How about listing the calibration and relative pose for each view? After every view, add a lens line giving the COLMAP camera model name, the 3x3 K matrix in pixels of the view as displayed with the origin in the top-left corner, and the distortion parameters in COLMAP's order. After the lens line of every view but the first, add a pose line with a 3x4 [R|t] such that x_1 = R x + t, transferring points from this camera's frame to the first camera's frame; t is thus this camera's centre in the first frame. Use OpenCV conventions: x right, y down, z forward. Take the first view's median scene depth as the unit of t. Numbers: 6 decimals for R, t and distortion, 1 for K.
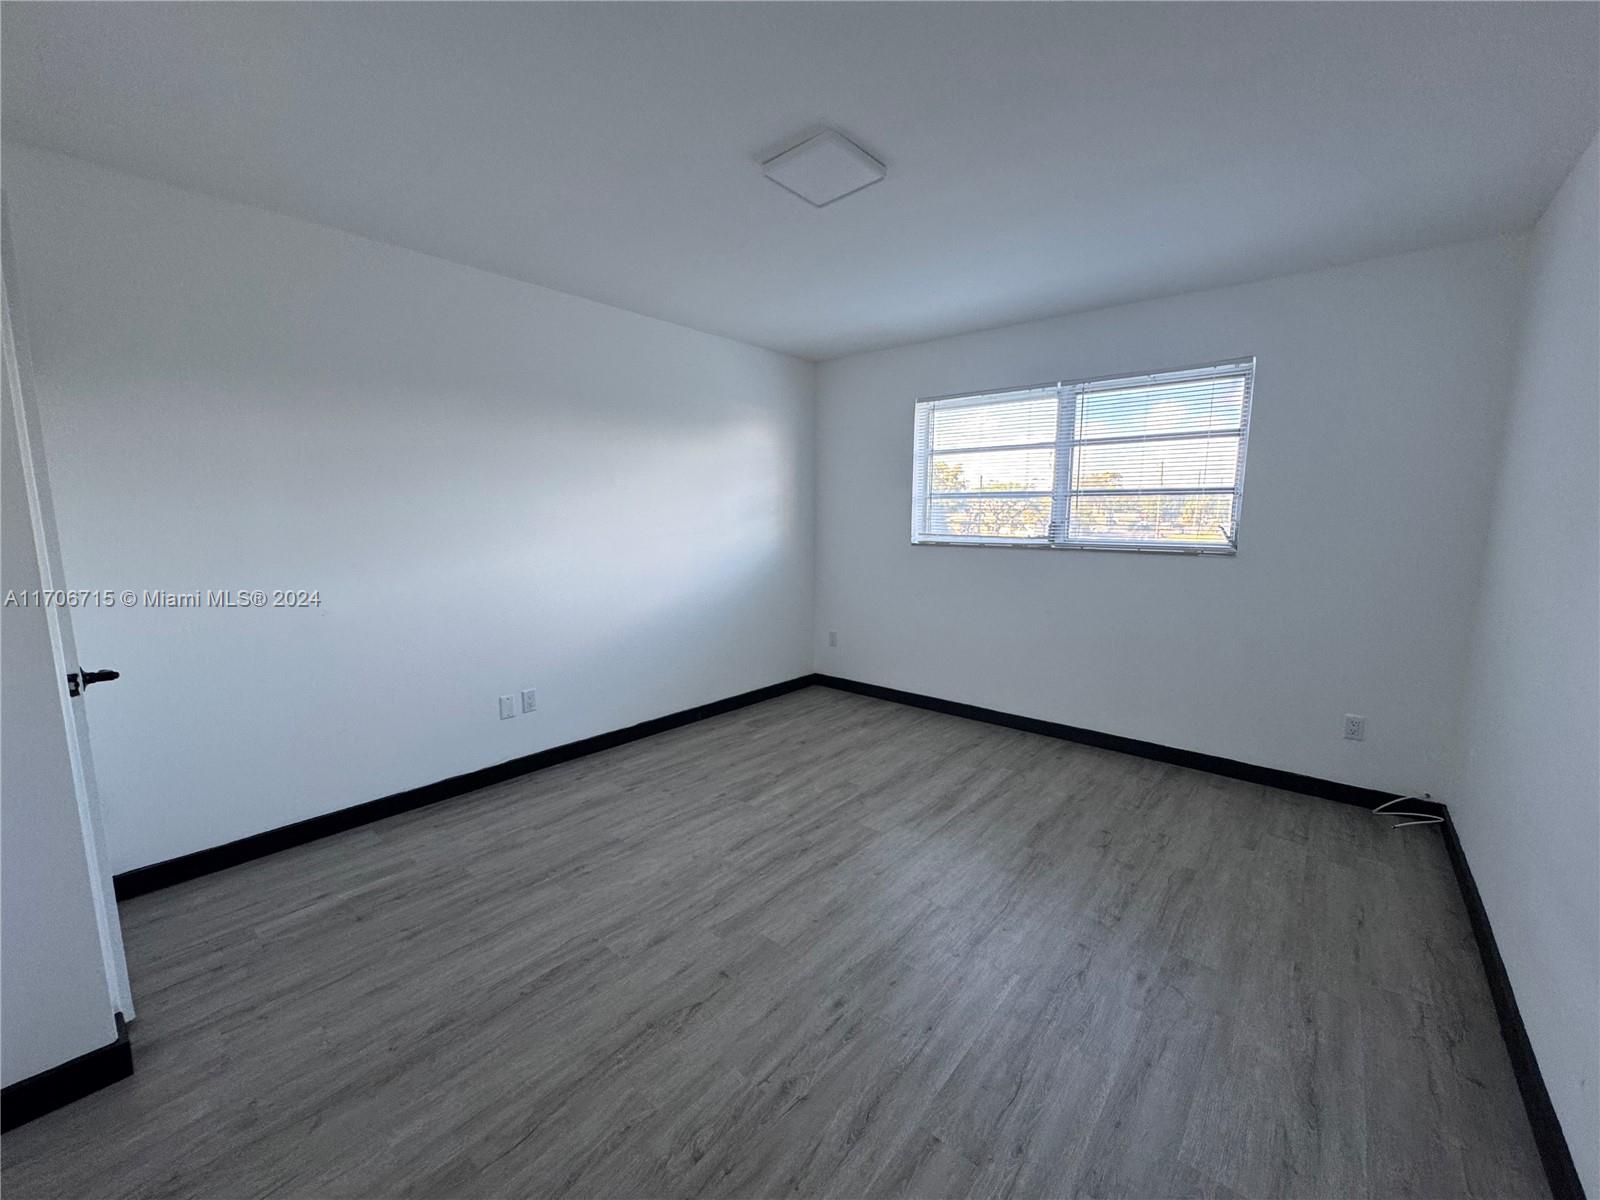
lens RADIAL K [[640.4, 0, 793.6], [0, 640.4, 602.5], [0, 0, 1]] dist [-0.002258, -0.000291]
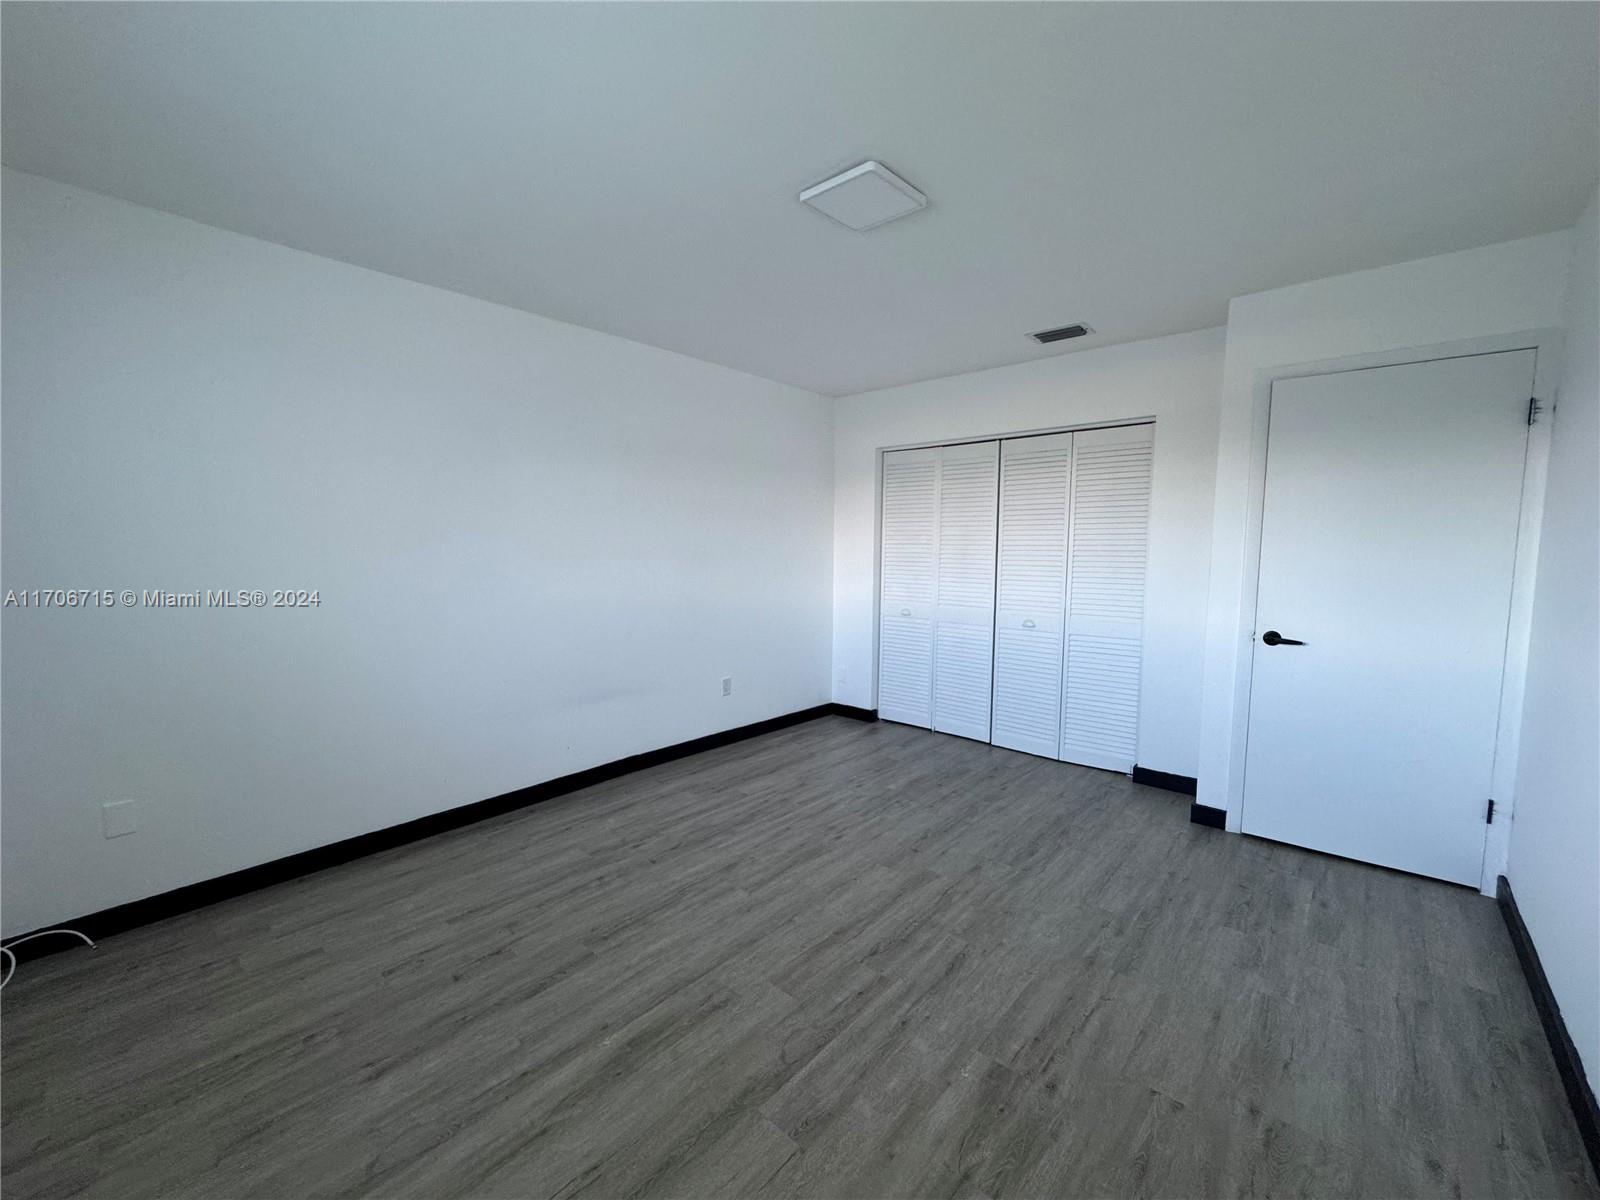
lens RADIAL K [[640.4, 0, 800.6], [0, 640.4, 599.6], [0, 0, 1]] dist [-0.002258, -0.000291]
pose [[-0.999849, -0.009863, 0.014290, 0.101148], [-0.006443, 0.974998, 0.222119, -0.226253], [-0.016124, 0.221994, -0.974915, 1.671403]]
